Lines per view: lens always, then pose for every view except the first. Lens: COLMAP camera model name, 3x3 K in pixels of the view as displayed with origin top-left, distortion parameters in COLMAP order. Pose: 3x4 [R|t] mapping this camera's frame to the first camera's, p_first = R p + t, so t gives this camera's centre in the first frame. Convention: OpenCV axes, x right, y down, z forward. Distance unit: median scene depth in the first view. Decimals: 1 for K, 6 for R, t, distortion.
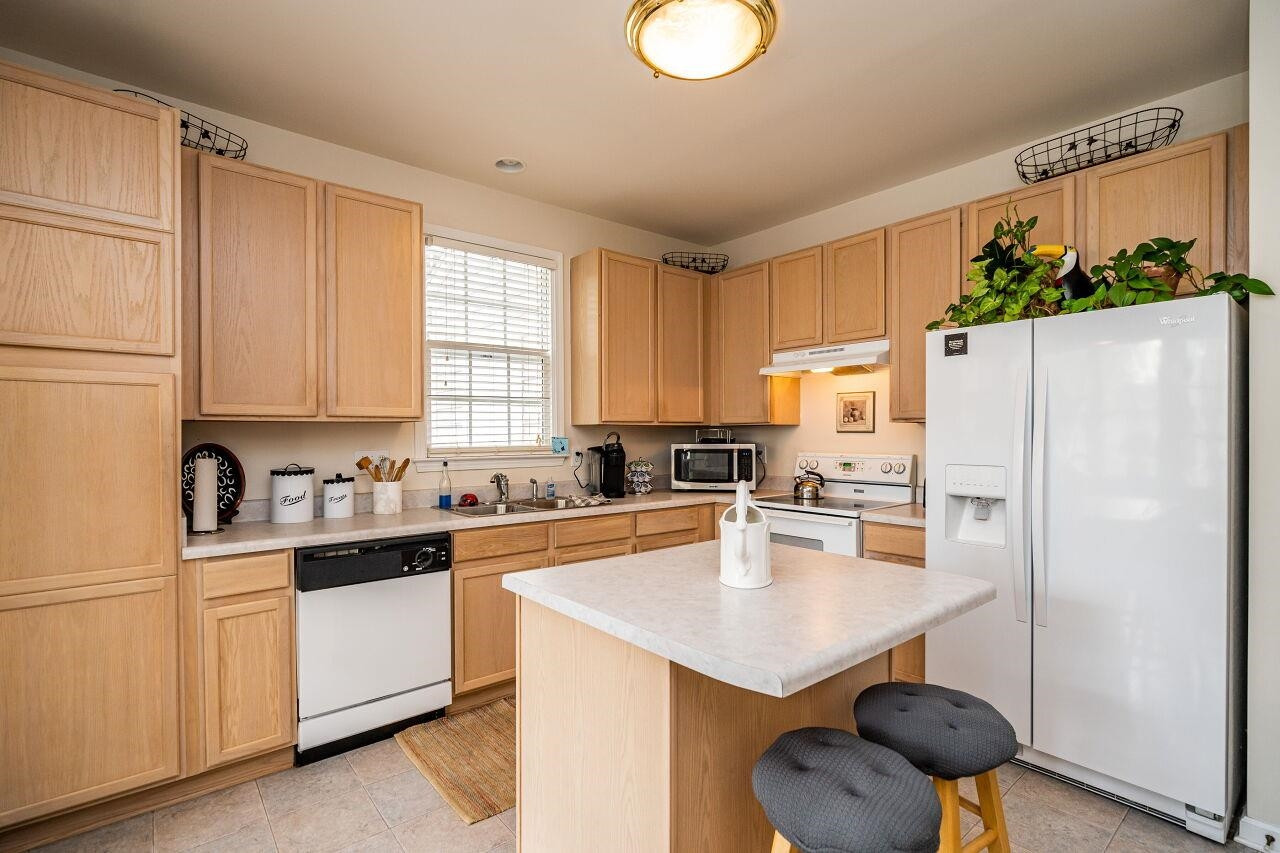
lens RADIAL K [[594.7, 0, 632.5], [0, 594.7, 432.0], [0, 0, 1]] dist [0.001312, 0.000166]
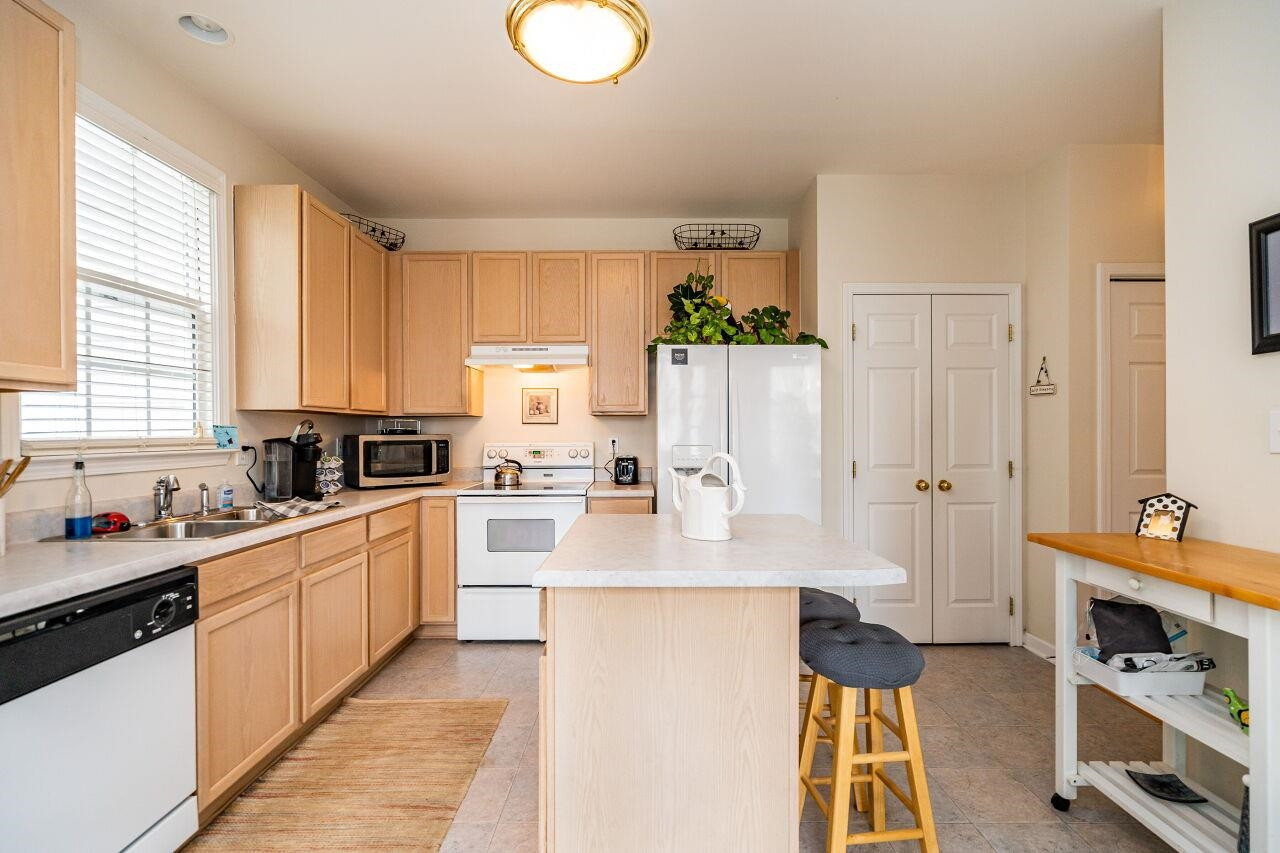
lens RADIAL K [[571.0, 0, 650.2], [0, 571.0, 428.4], [0, 0, 1]] dist [-0.000713, 0.000980]
pose [[0.629190, 0.005849, 0.777230, -0.356982], [-0.000177, 0.999973, -0.007382, 0.018231], [-0.777252, 0.004507, 0.629174, 0.164866]]
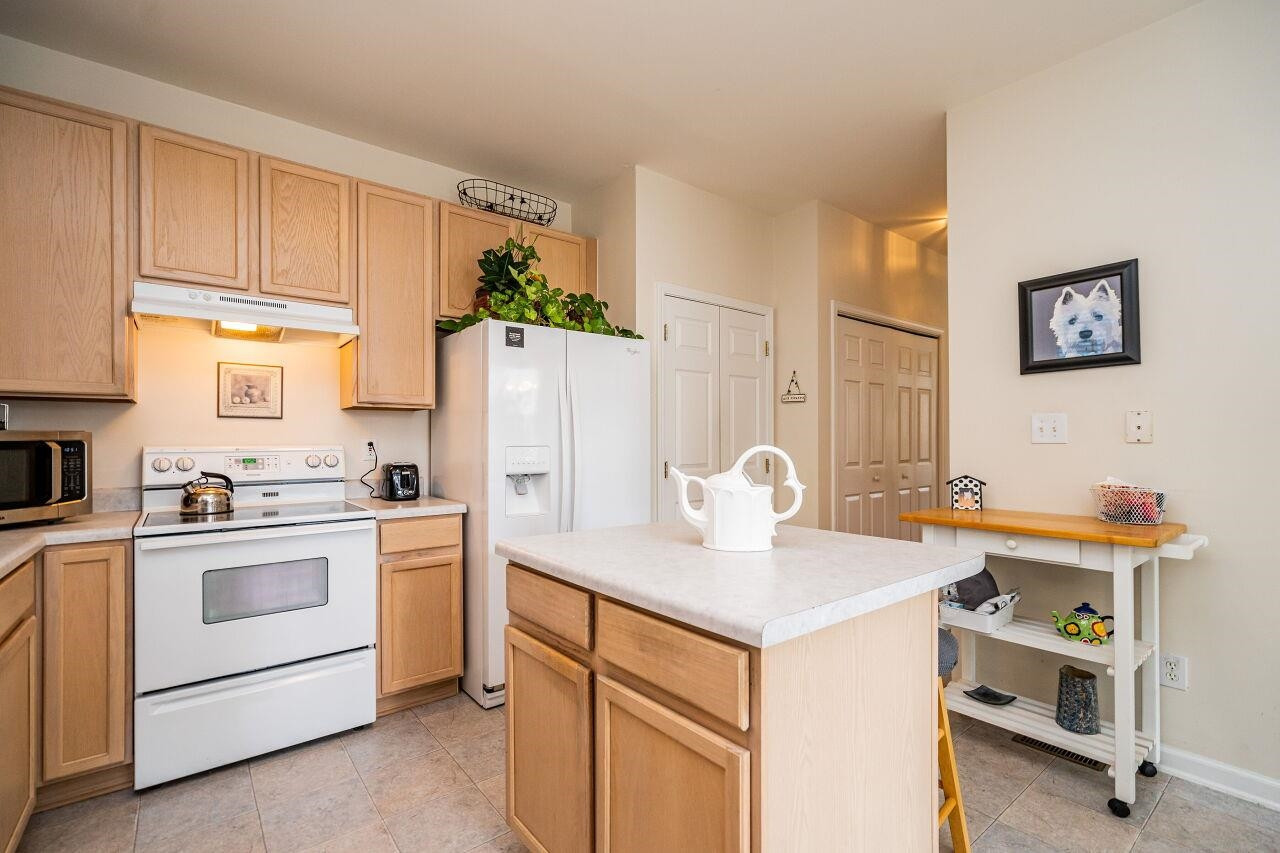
lens RADIAL K [[571.0, 0, 647.4], [0, 571.0, 435.8], [0, 0, 1]] dist [-0.000713, 0.000980]
pose [[0.019160, 0.010098, 0.999765, -0.355407], [0.000903, 0.999948, -0.010118, 0.032795], [-0.999816, 0.001096, 0.019150, 0.516192]]
